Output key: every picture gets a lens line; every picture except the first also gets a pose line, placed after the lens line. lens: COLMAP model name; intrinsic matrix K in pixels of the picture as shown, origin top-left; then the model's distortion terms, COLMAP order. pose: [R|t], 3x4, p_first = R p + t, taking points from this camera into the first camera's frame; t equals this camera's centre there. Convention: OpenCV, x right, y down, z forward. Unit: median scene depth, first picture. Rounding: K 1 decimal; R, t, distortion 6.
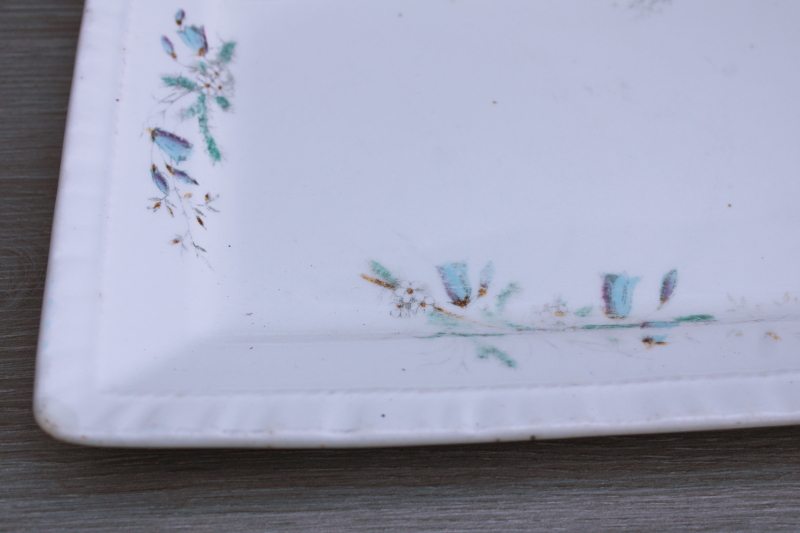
lens RADIAL K [[1178.2, 0, 405.5], [0, 1178.2, 264.7], [0, 0, 1]] dist [-0.028239, 0.000000]
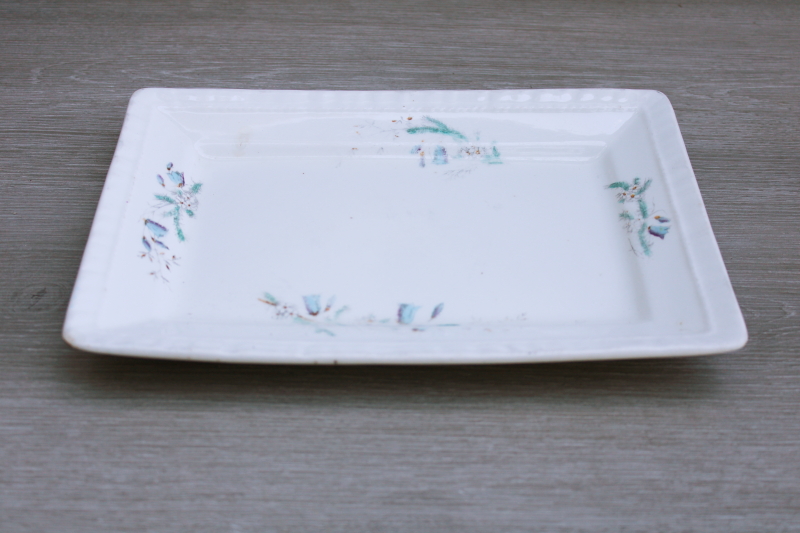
lens RADIAL K [[1178.2, 0, 400.0], [0, 1178.2, 266.4], [0, 0, 1]] dist [-0.028239, 0.000000]
pose [[0.999006, 0.034864, -0.027774, 0.213319], [-0.040988, 0.963384, -0.264975, 0.406185], [0.017519, 0.265850, 0.963855, -0.652747]]
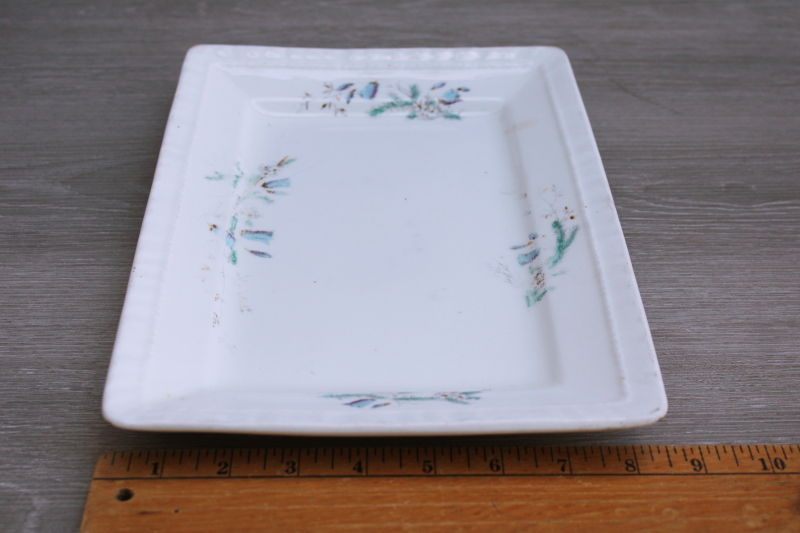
lens RADIAL K [[1178.2, 0, 399.0], [0, 1178.2, 268.1], [0, 0, 1]] dist [-0.028239, 0.000000]
pose [[-0.037713, 0.604620, -0.795621, 1.555682], [-0.825745, 0.429543, 0.365566, -0.746240], [0.562781, 0.670766, 0.483063, 0.309158]]
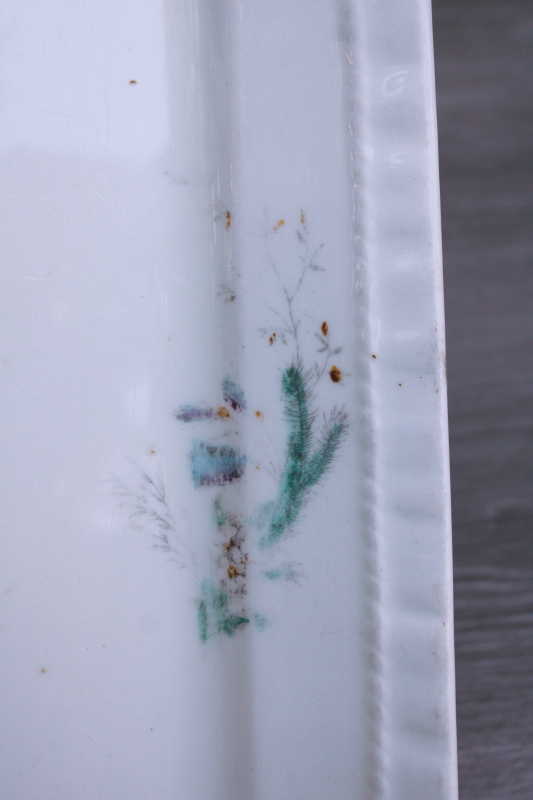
lens RADIAL K [[1178.2, 0, 264.4], [0, 1178.2, 400.0], [0, 0, 1]] dist [-0.028239, 0.000000]
pose [[-0.022132, 0.999566, -0.019466, 0.193924], [-0.923077, -0.012953, 0.384396, -0.589812], [0.383977, 0.026476, 0.922963, 0.571568]]
